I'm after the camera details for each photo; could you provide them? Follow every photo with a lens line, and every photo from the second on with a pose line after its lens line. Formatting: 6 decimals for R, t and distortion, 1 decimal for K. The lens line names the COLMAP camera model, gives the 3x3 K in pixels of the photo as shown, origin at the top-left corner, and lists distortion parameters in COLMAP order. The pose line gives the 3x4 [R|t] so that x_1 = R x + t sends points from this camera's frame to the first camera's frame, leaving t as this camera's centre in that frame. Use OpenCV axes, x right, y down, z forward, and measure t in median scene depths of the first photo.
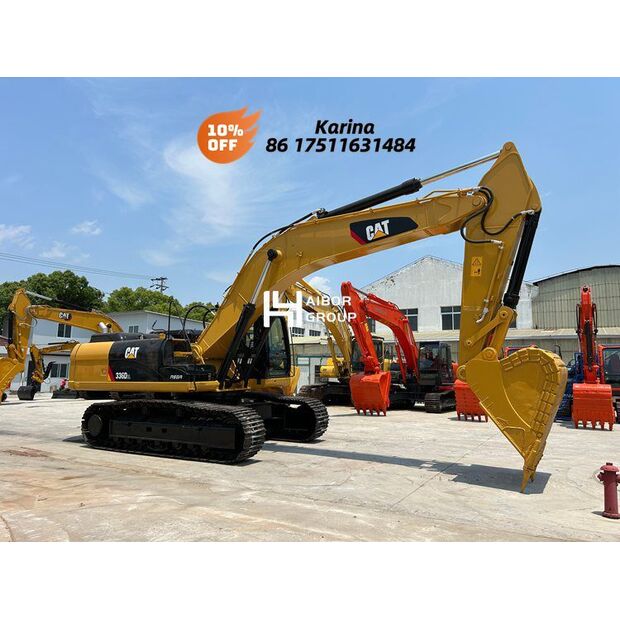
lens RADIAL K [[464.2, 0, 313.3], [0, 464.2, 311.1], [0, 0, 1]] dist [0.076224, -0.096608]
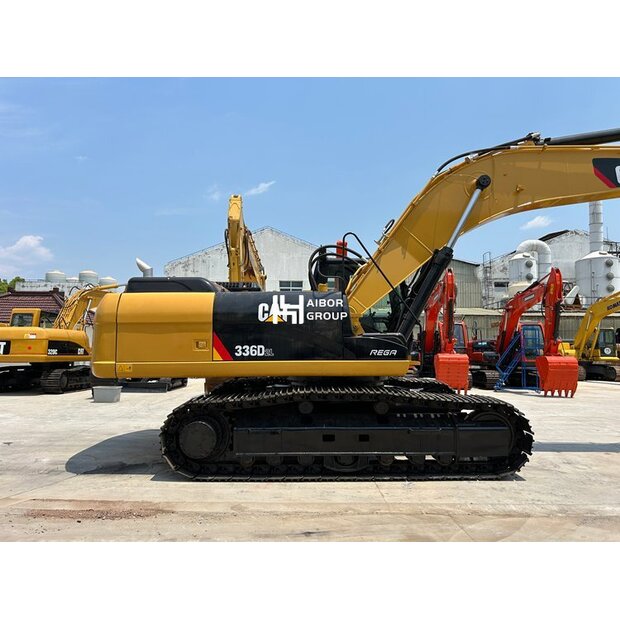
lens RADIAL K [[464.2, 0, 313.3], [0, 464.2, 311.1], [0, 0, 1]] dist [0.076224, -0.096608]
pose [[0.862770, 0.037354, 0.504215, -0.643917], [-0.063483, 0.997378, 0.034737, 0.064409], [-0.501595, -0.061980, 0.862879, 0.471687]]
